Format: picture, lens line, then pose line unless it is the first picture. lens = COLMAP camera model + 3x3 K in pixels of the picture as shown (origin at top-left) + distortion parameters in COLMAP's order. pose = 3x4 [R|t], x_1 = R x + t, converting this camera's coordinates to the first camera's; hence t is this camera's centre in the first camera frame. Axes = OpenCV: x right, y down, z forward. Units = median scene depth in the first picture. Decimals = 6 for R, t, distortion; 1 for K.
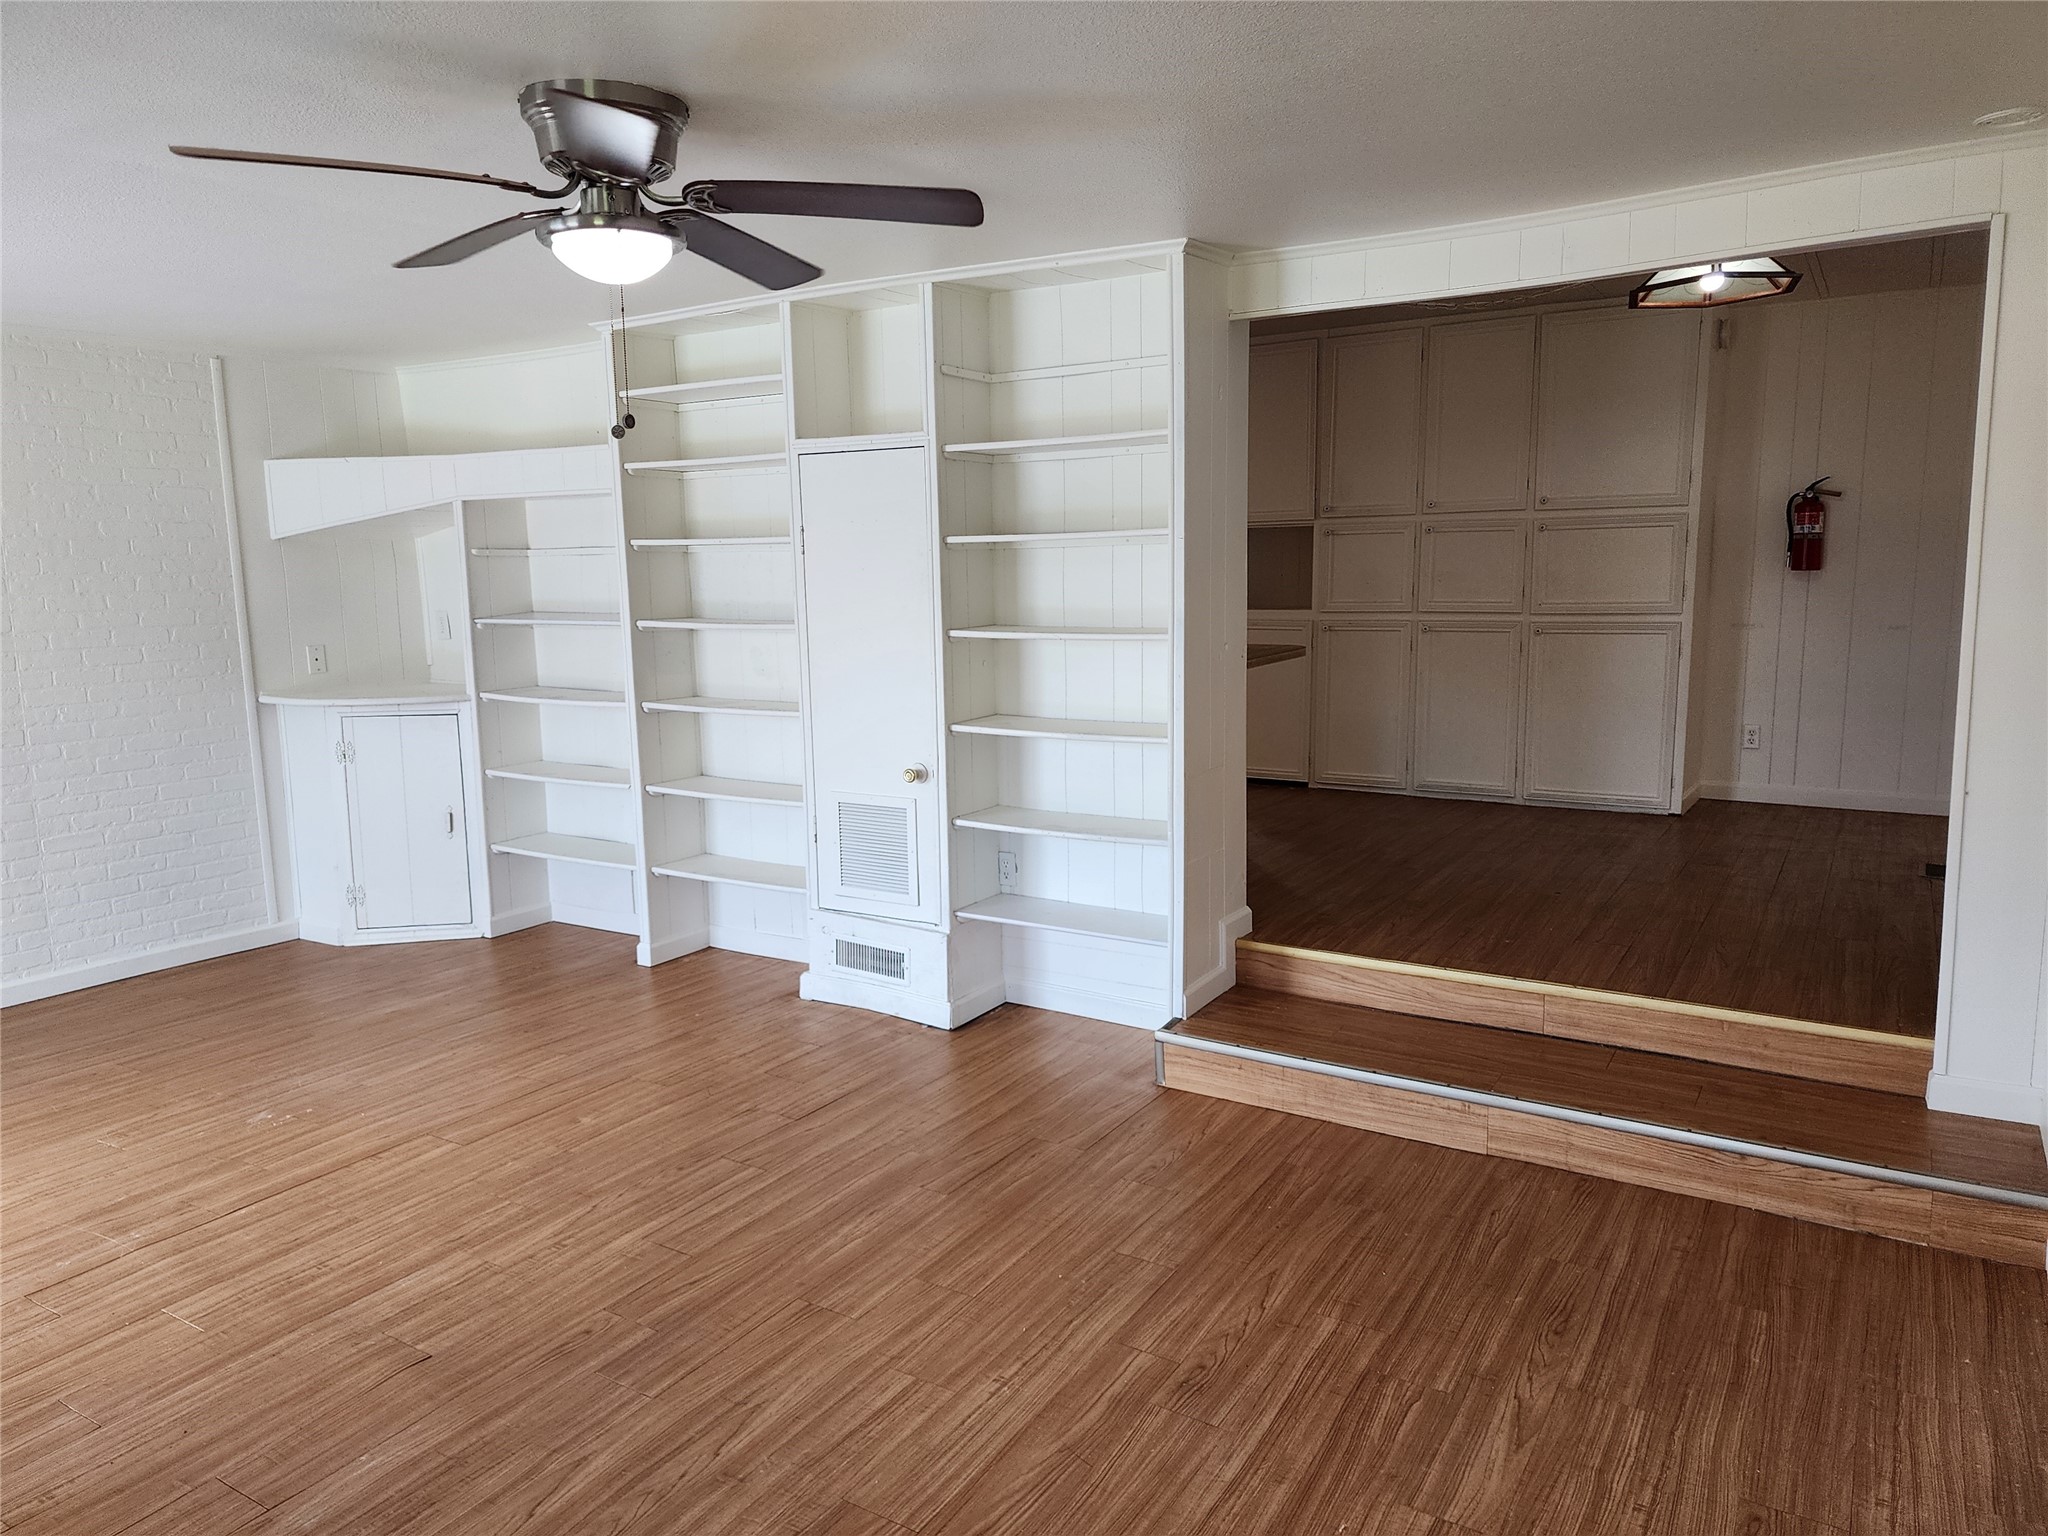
lens RADIAL K [[1379.6, 0, 1024.7], [0, 1379.6, 765.5], [0, 0, 1]] dist [0.019201, -0.008666]
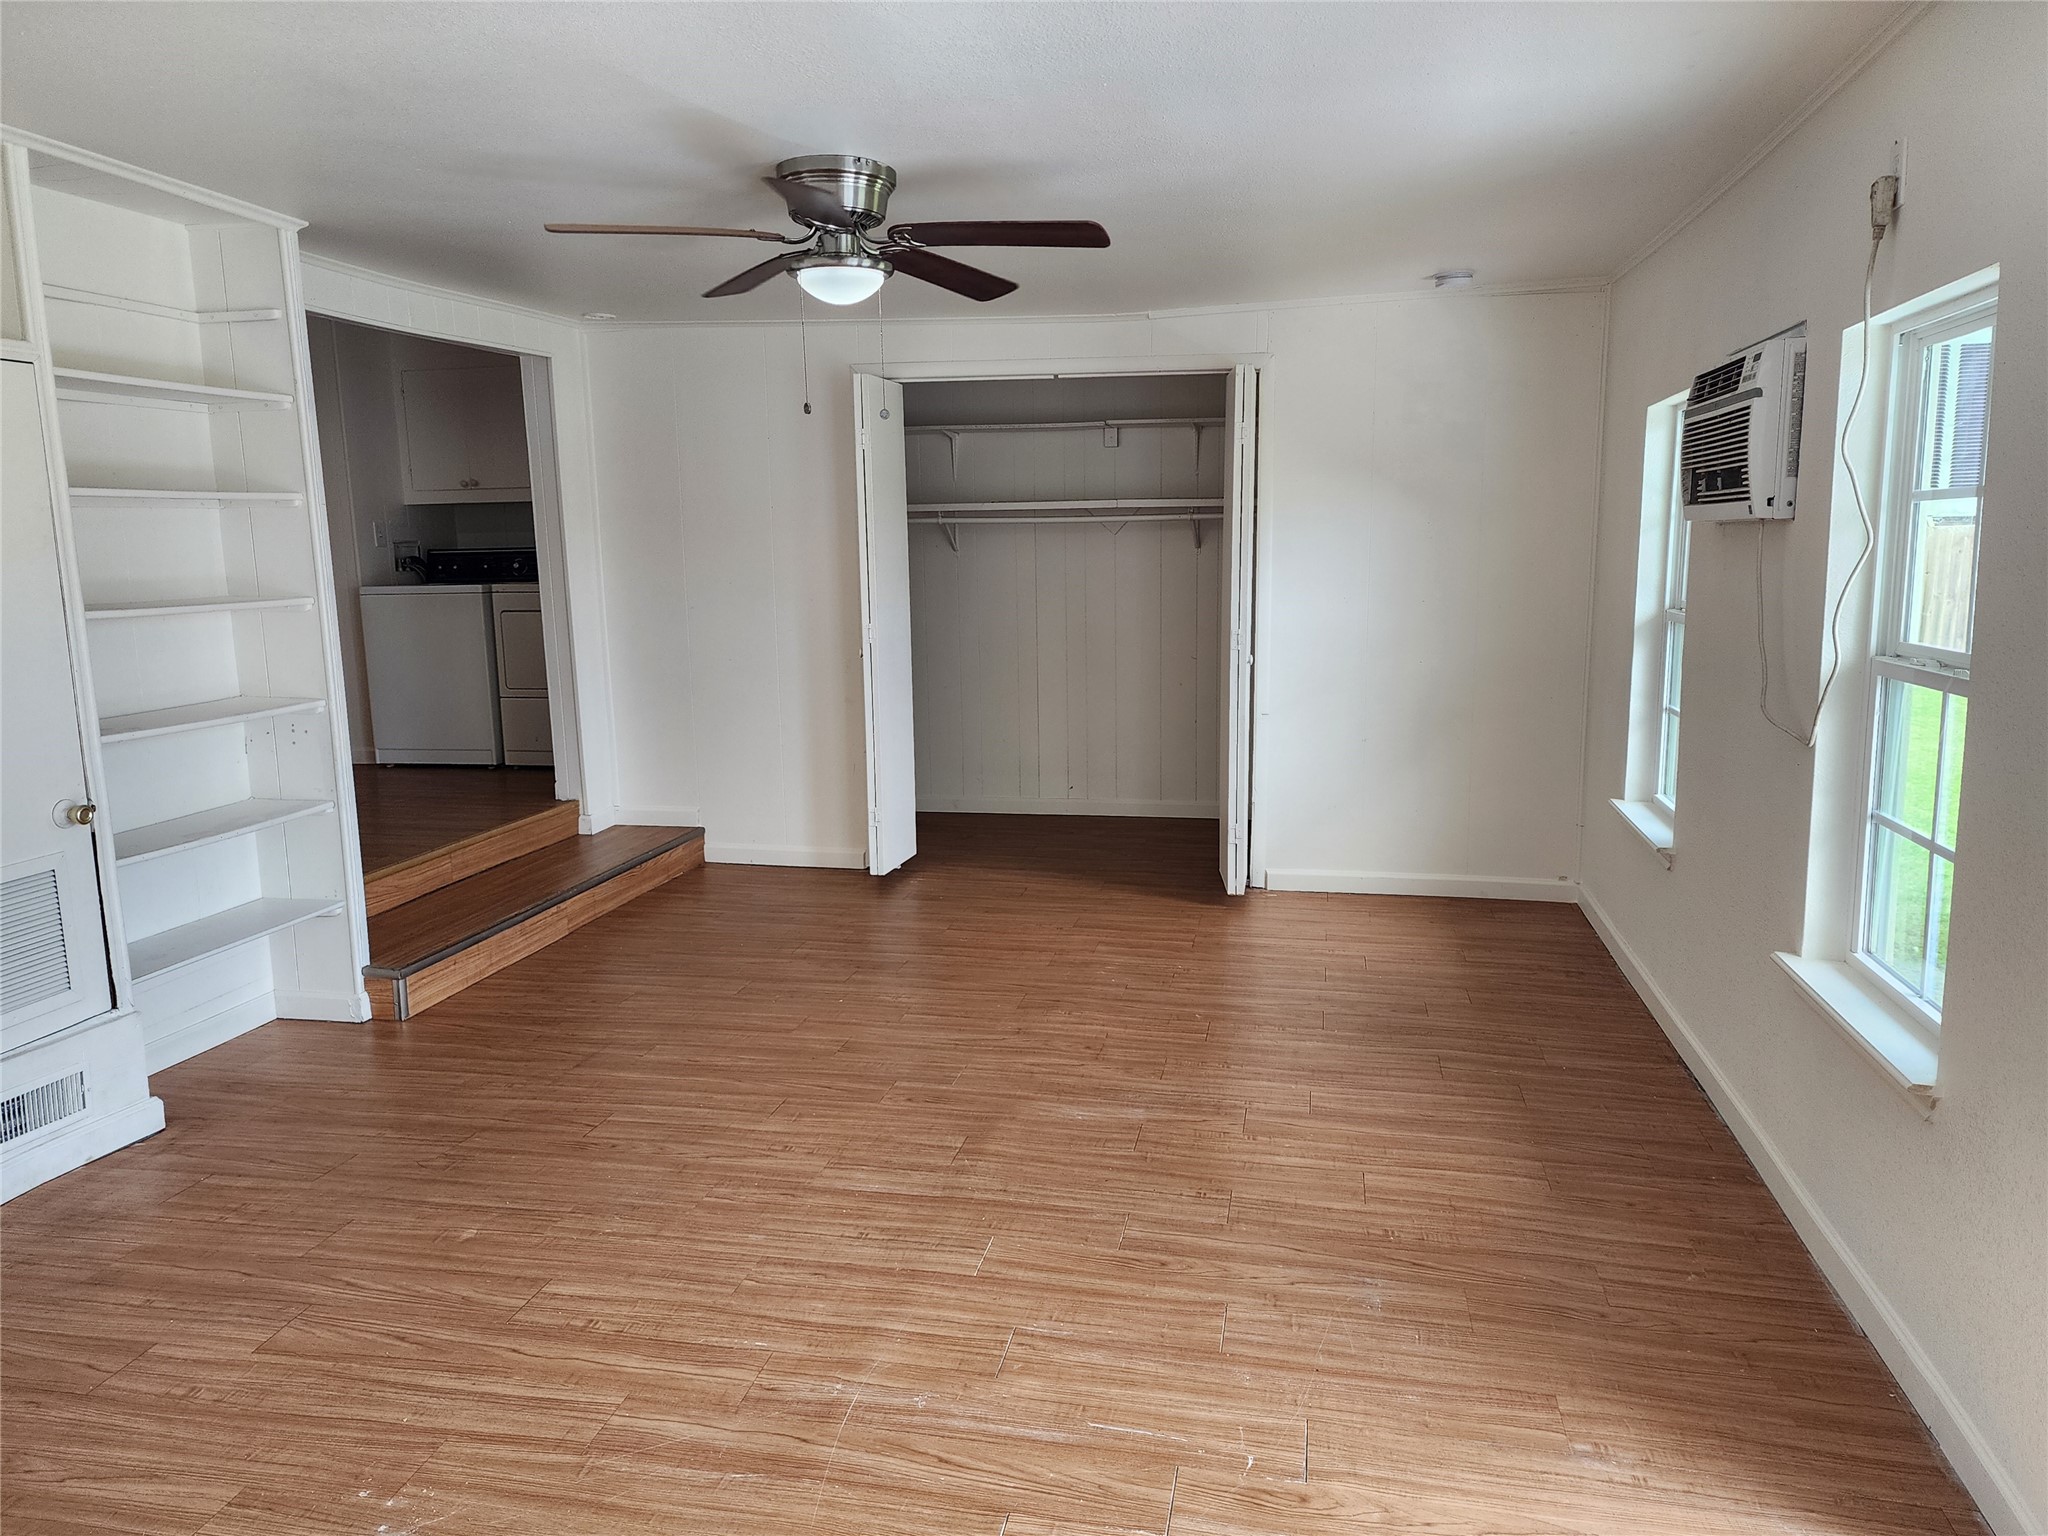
lens RADIAL K [[1379.6, 0, 1026.9], [0, 1379.6, 762.4], [0, 0, 1]] dist [0.019201, -0.008666]
pose [[-0.331668, -0.136516, 0.933467, -1.376253], [0.158587, 0.967326, 0.197815, -0.130799], [-0.929971, 0.213645, -0.299181, 1.090394]]
